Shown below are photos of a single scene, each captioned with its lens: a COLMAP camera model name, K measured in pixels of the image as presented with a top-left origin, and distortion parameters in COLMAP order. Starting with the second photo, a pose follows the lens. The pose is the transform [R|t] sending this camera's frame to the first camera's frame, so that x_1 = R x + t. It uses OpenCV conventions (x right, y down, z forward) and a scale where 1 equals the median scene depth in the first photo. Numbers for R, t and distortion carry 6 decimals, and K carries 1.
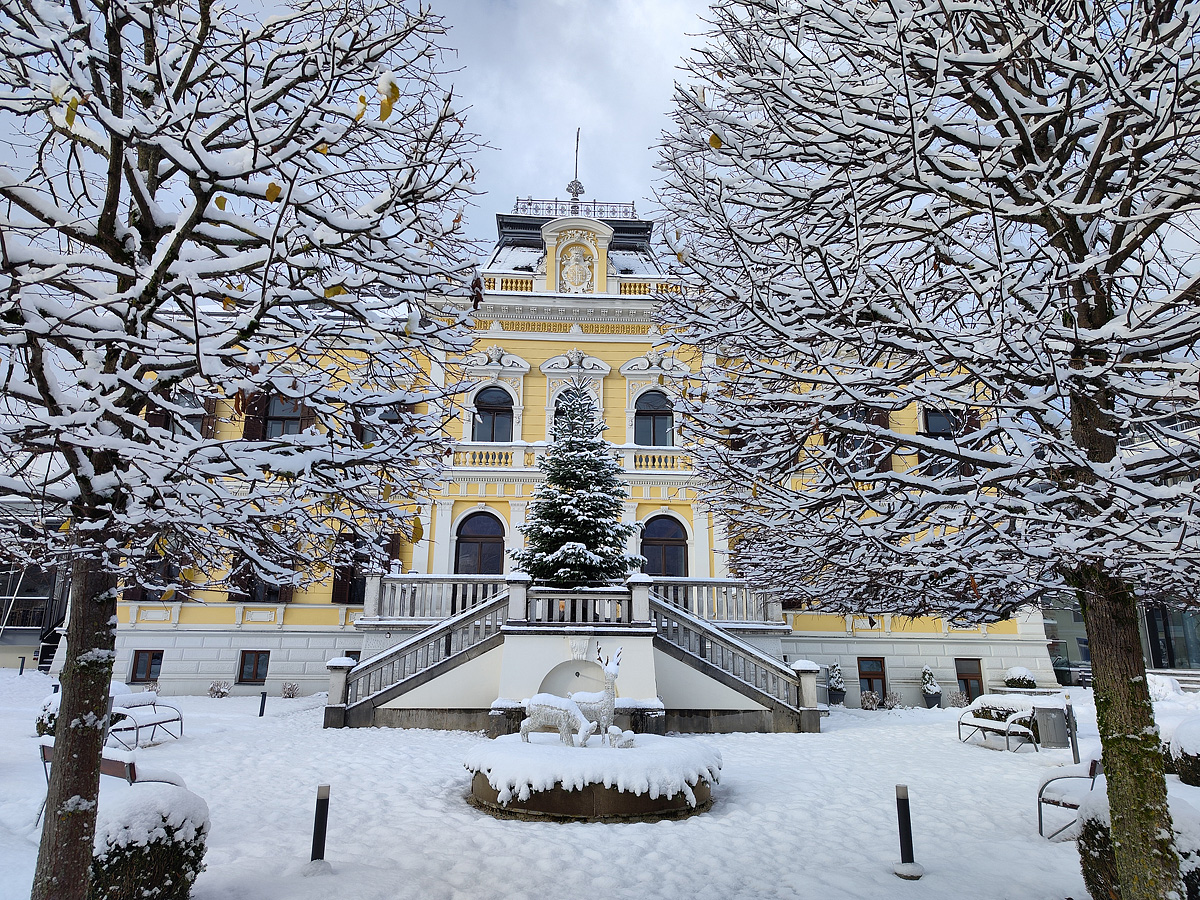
lens RADIAL K [[794.6, 0, 594.9], [0, 794.6, 445.7], [0, 0, 1]] dist [0.086067, -0.000393]
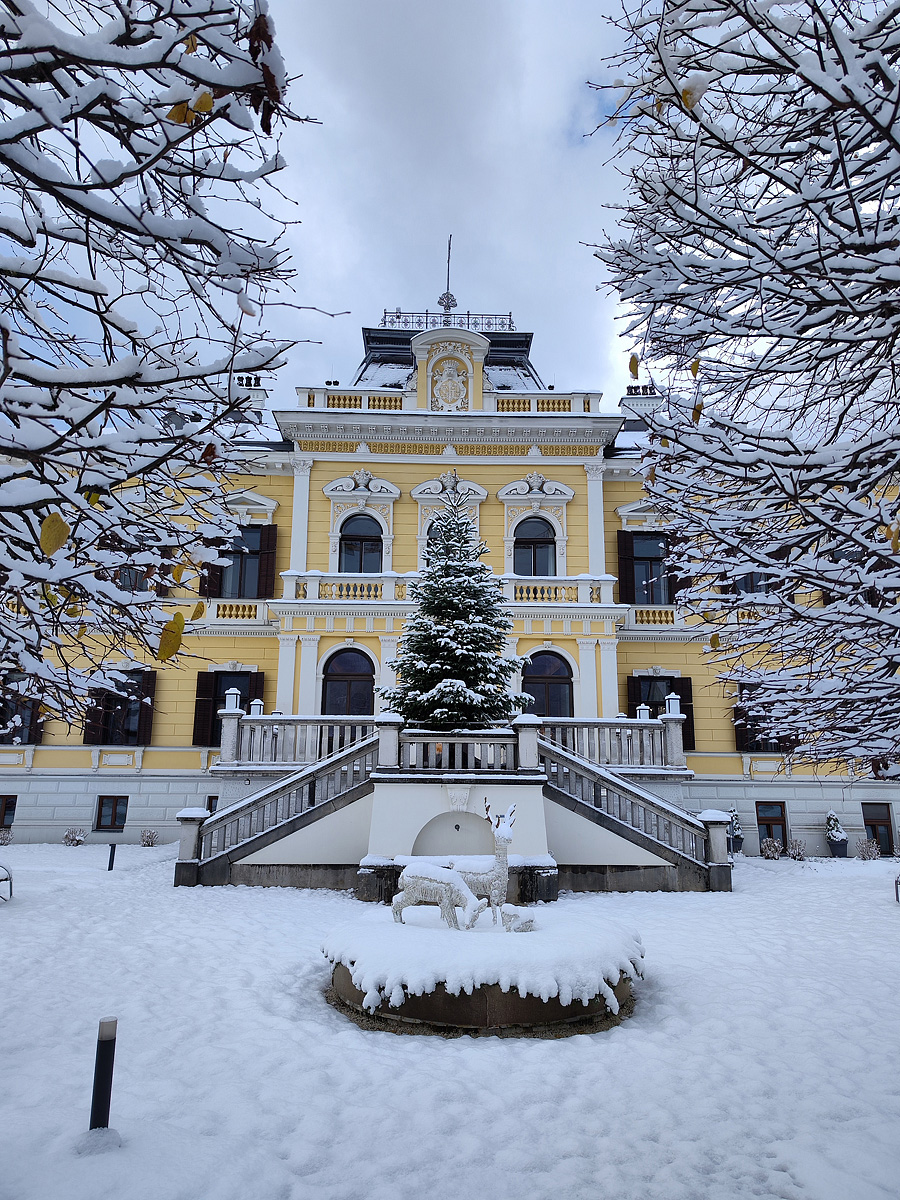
lens RADIAL K [[794.6, 0, 451.4], [0, 794.6, 622.0], [0, 0, 1]] dist [0.086067, -0.000393]
pose [[0.999791, -0.006658, -0.019333, -0.008737], [0.007516, 0.998975, 0.044643, 0.018143], [0.019016, -0.044779, 0.998816, 0.118289]]
